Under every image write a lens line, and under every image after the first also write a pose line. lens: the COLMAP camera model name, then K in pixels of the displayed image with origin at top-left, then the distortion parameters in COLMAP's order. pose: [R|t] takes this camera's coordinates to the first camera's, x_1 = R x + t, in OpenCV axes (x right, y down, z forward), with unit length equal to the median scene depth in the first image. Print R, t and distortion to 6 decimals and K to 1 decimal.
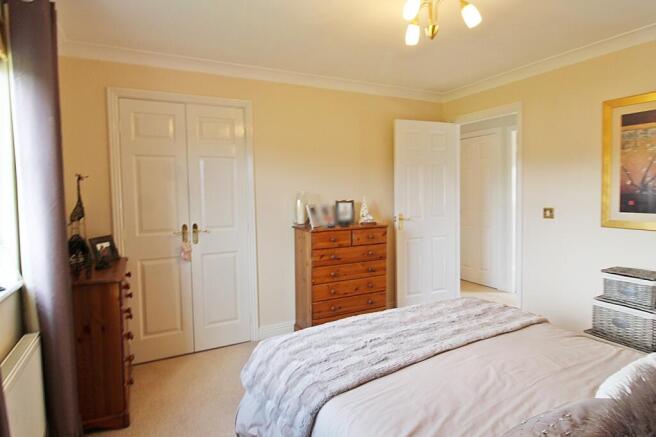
lens RADIAL K [[332.9, 0, 348.5], [0, 332.9, 207.4], [0, 0, 1]] dist [-0.002505, -0.001517]
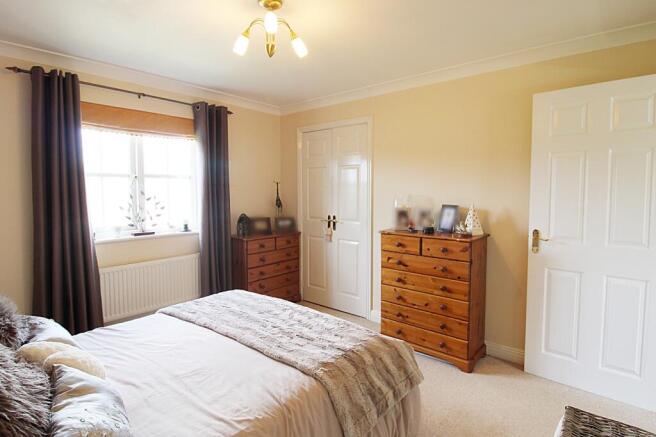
lens RADIAL K [[332.9, 0, 348.5], [0, 332.9, 207.4], [0, 0, 1]] dist [-0.002505, -0.001517]
pose [[0.435217, 0.063781, -0.898064, 0.777002], [-0.052048, 0.997602, 0.045627, -0.049175], [0.898820, 0.026885, 0.437493, 0.442552]]
